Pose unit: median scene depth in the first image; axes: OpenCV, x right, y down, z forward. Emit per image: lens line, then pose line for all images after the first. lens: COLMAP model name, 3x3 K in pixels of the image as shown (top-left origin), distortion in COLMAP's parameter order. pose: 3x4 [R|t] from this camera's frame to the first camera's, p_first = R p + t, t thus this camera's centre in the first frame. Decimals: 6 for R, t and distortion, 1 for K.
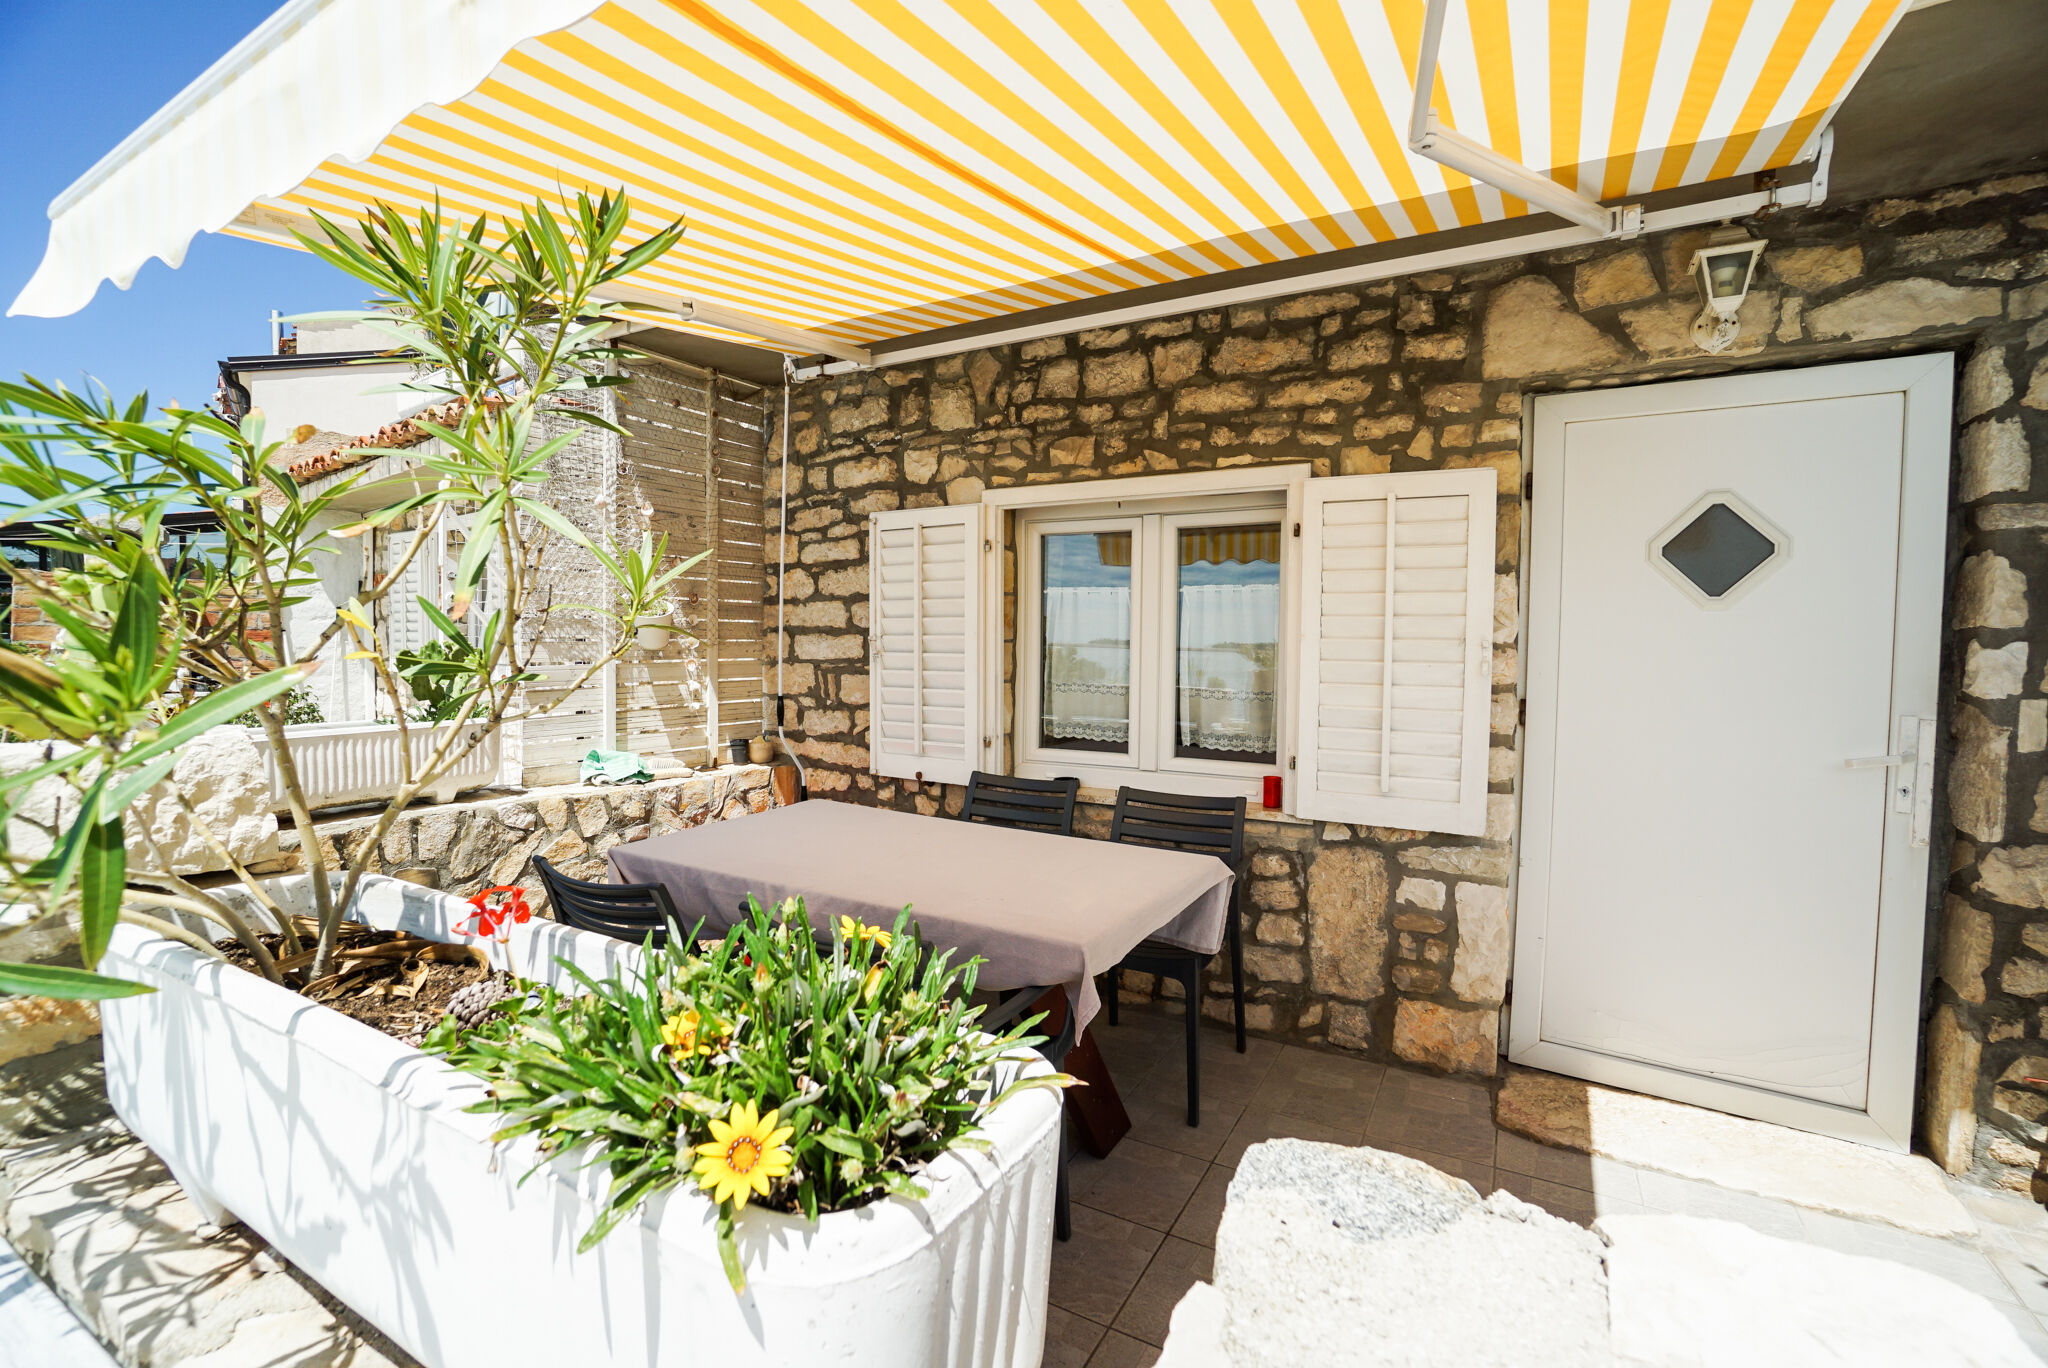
lens RADIAL K [[906.5, 0, 1030.9], [0, 906.5, 679.3], [0, 0, 1]] dist [-0.064704, 0.023537]
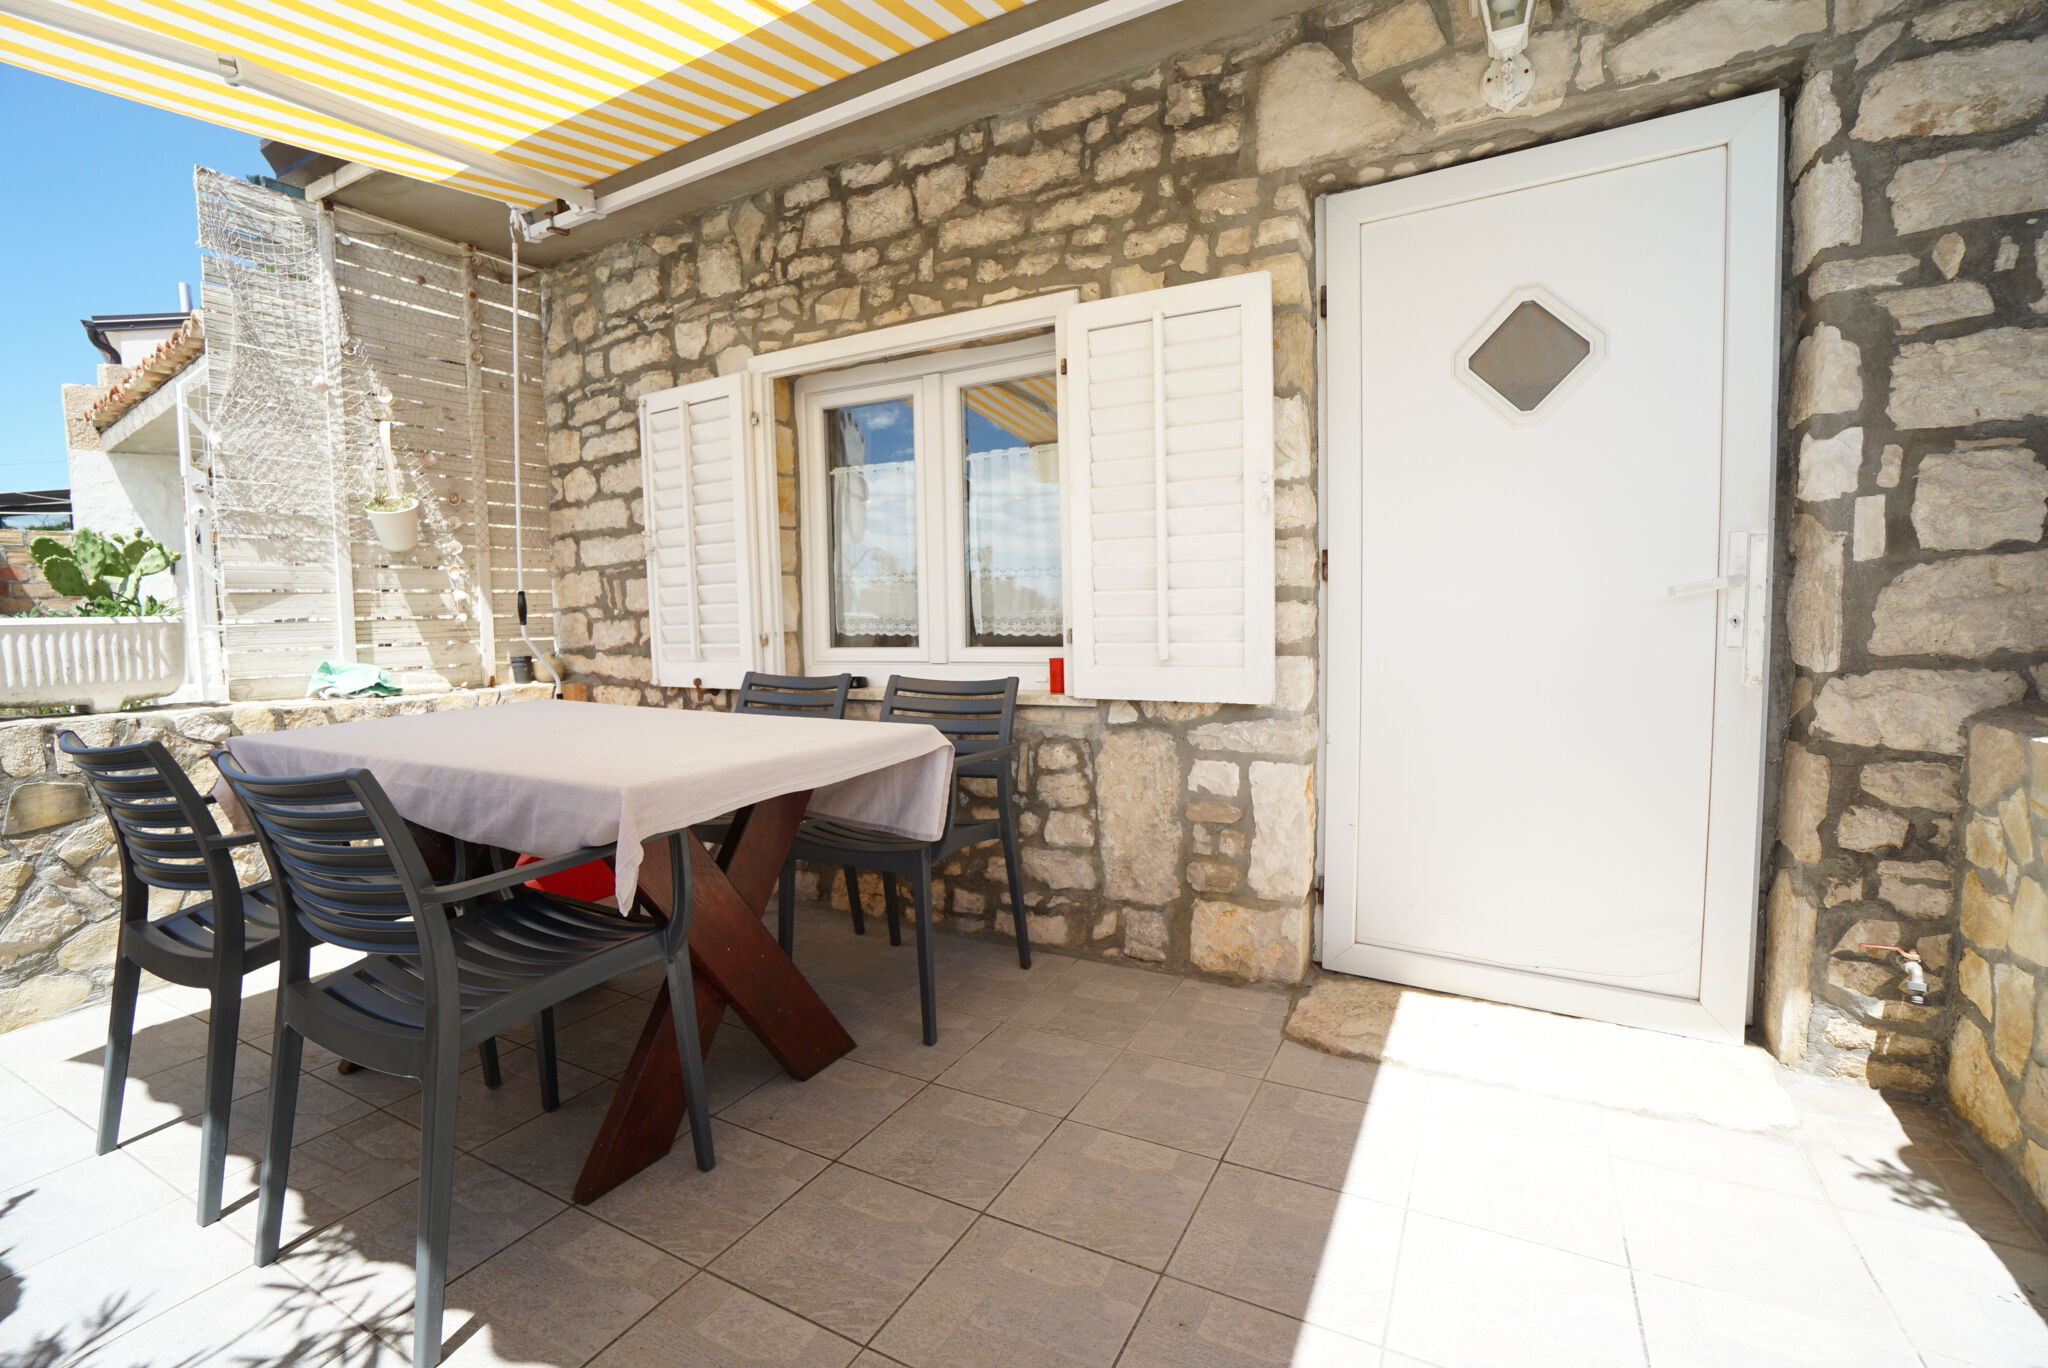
lens RADIAL K [[900.6, 0, 1029.5], [0, 900.6, 681.2], [0, 0, 1]] dist [-0.066474, 0.023337]
pose [[0.999372, -0.030956, 0.017268, 0.233196], [0.030436, 0.999098, 0.029620, 0.108508], [-0.018169, -0.029076, 0.999412, 0.127207]]
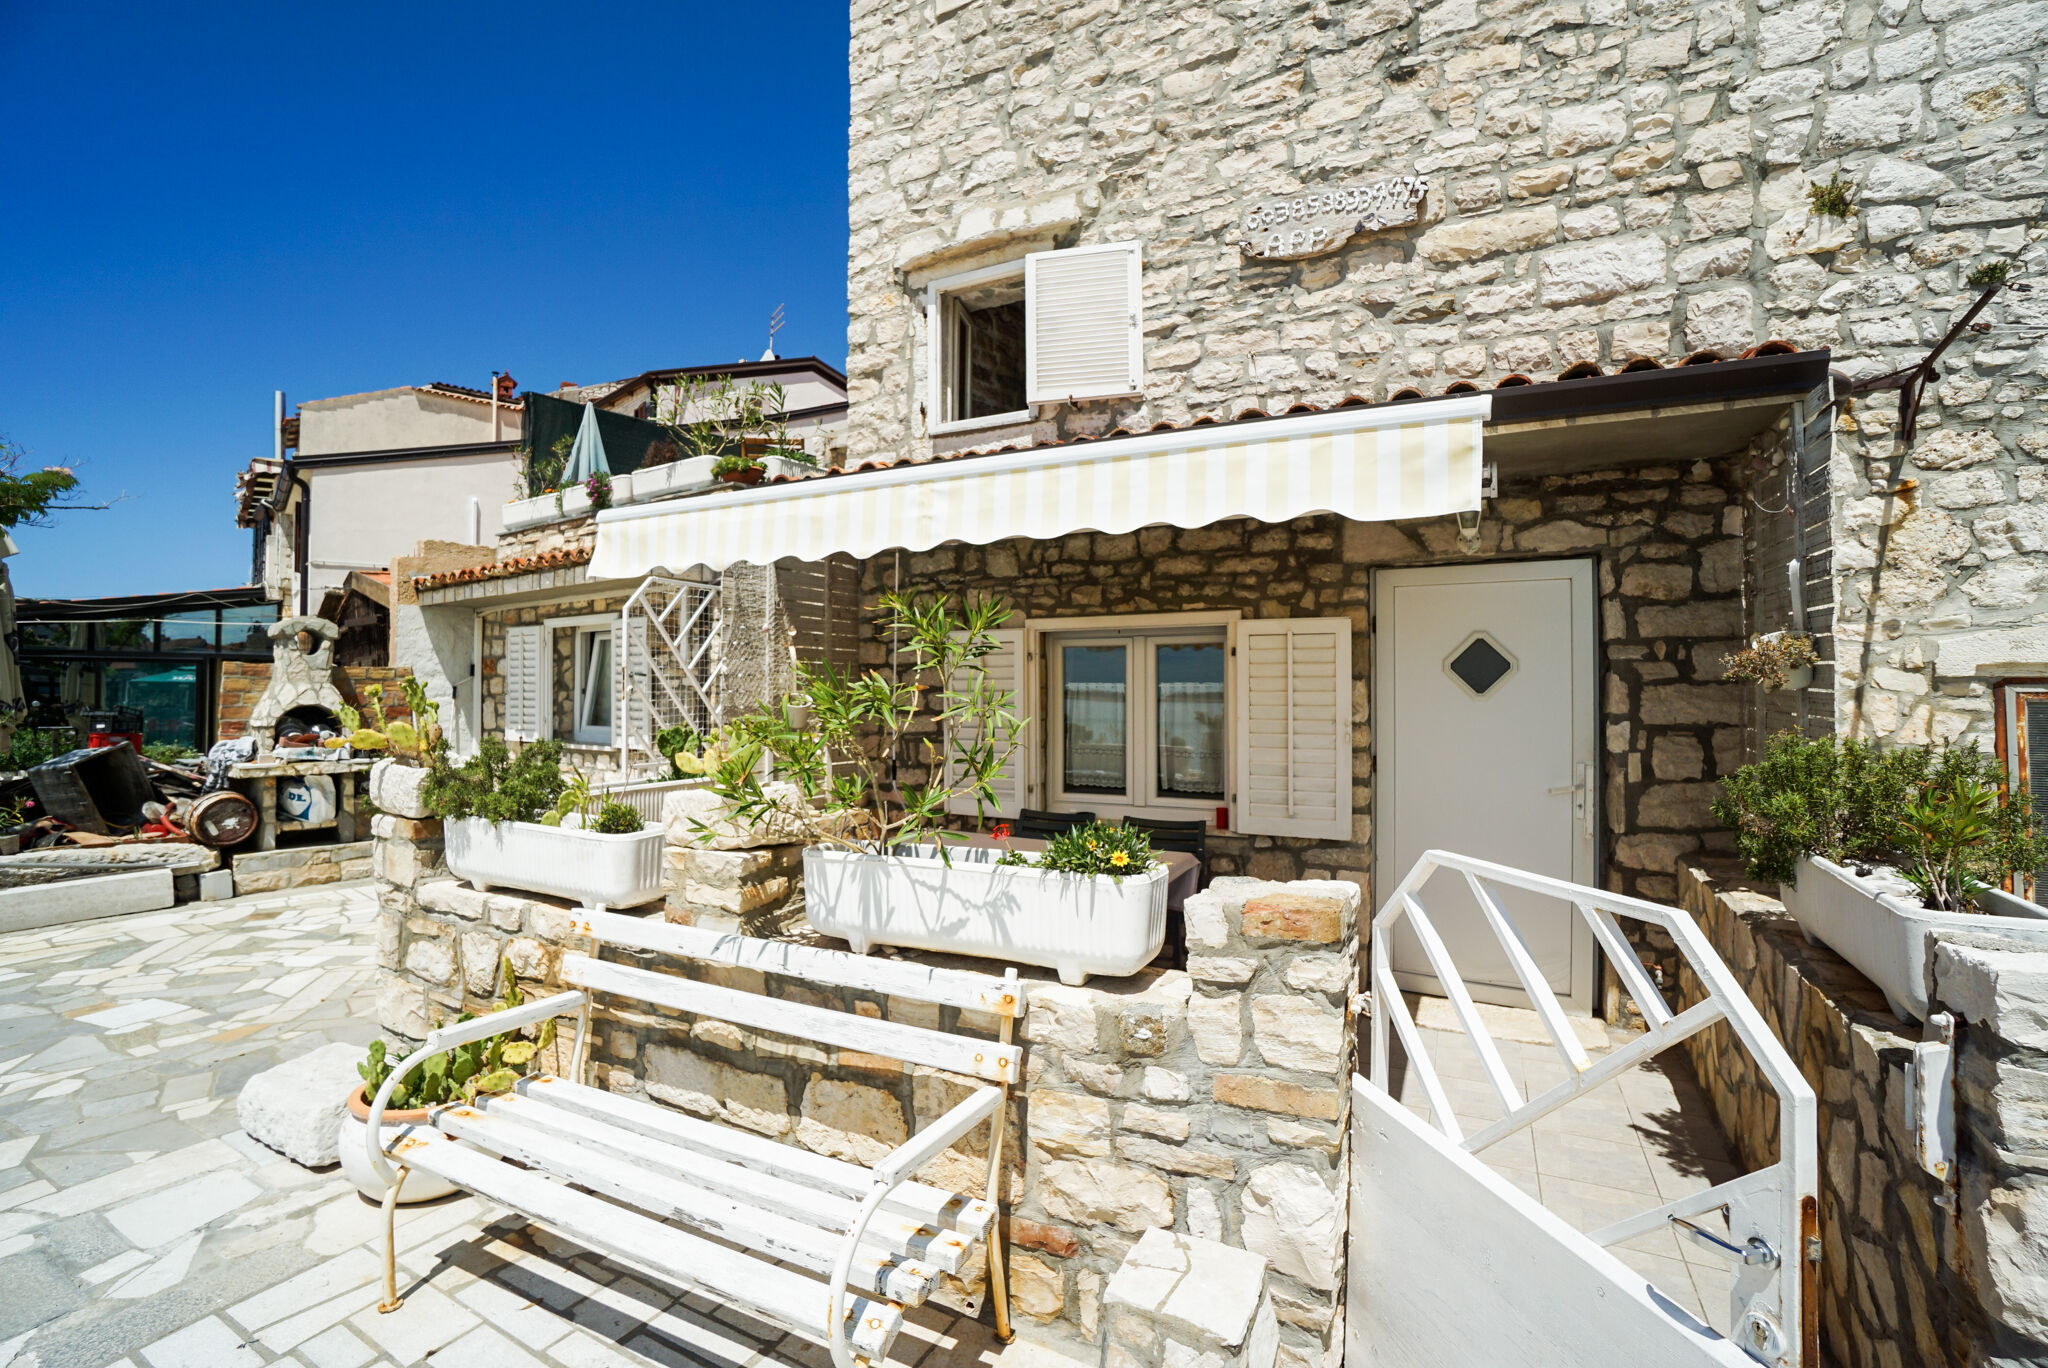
lens RADIAL K [[906.5, 0, 1030.9], [0, 906.5, 679.3], [0, 0, 1]] dist [-0.064704, 0.023537]
pose [[0.998536, -0.009467, 0.053252, -0.146068], [0.012546, 0.998251, -0.057771, -0.028062], [-0.052611, 0.058355, 0.996909, -0.563904]]
